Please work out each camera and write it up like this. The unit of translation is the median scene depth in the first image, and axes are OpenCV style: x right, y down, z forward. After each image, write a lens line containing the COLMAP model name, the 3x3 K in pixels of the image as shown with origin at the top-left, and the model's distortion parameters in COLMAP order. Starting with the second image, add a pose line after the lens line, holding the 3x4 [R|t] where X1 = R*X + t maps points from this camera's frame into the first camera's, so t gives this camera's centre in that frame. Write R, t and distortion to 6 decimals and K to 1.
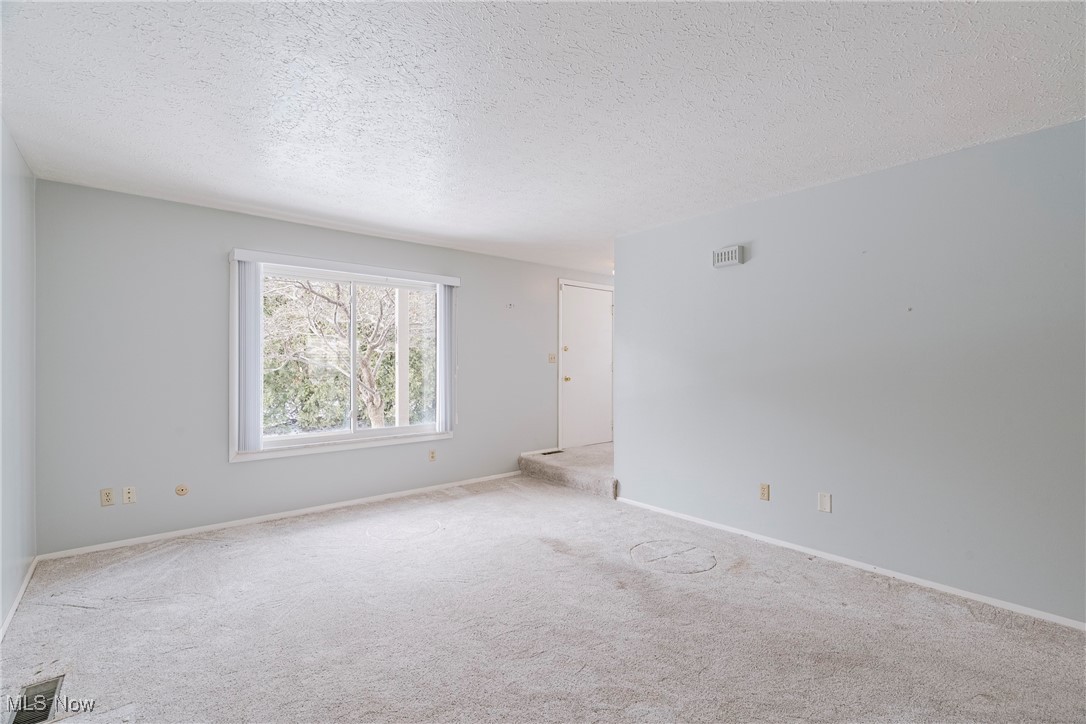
lens RADIAL K [[490.8, 0, 547.9], [0, 490.8, 359.6], [0, 0, 1]] dist [-0.005769, -0.000284]
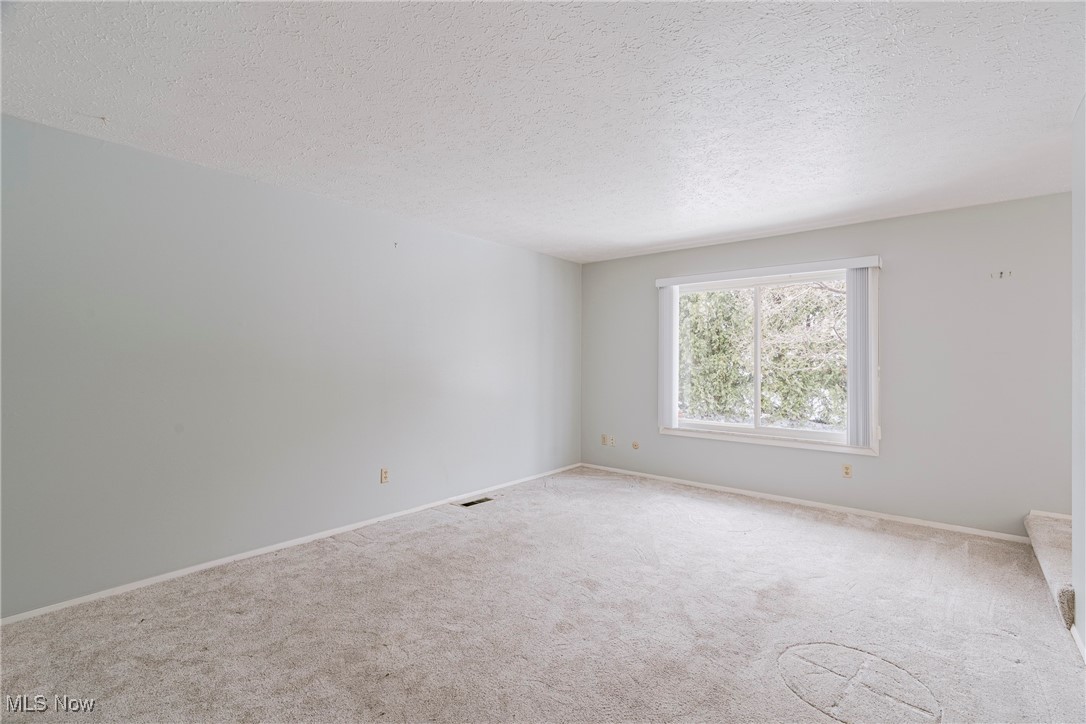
lens RADIAL K [[490.8, 0, 547.9], [0, 490.8, 359.6], [0, 0, 1]] dist [-0.005769, -0.000284]
pose [[0.158431, -0.004428, -0.987360, 0.641369], [0.003489, 0.999986, -0.003925, 0.004426], [0.987364, -0.002823, 0.158444, 0.436792]]
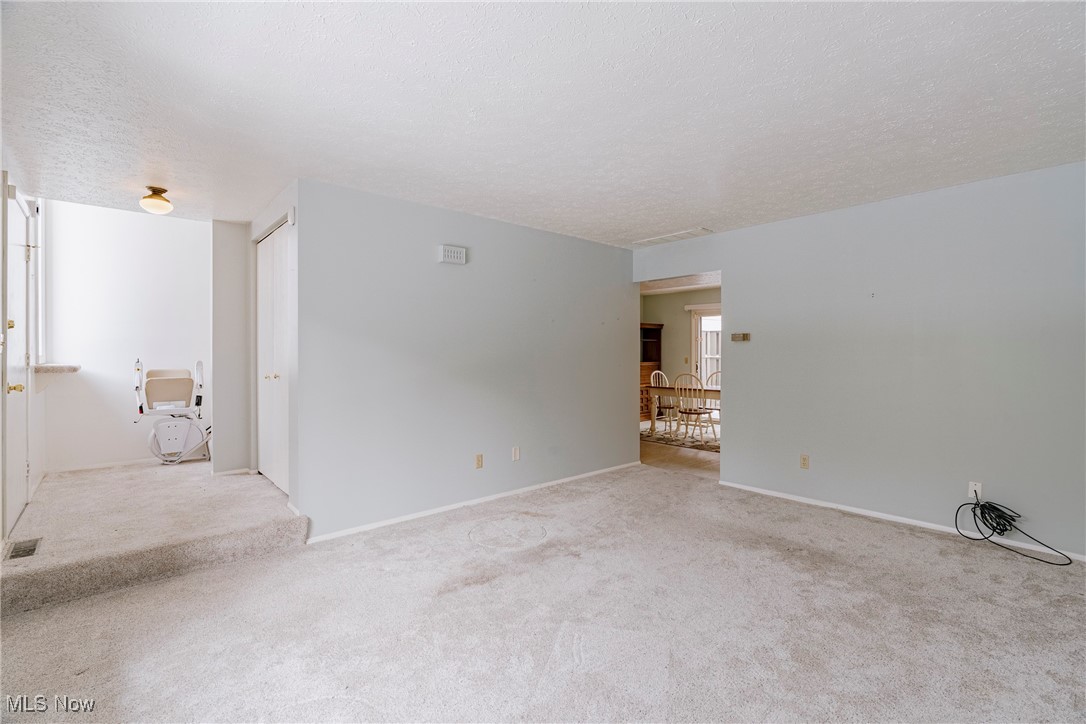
lens RADIAL K [[490.8, 0, 547.9], [0, 490.8, 359.6], [0, 0, 1]] dist [-0.005769, -0.000284]
pose [[-0.005970, -0.016508, 0.999846, -0.664534], [-0.002145, 0.999862, 0.016495, 0.003299], [-0.999980, -0.002046, -0.006005, 0.750206]]
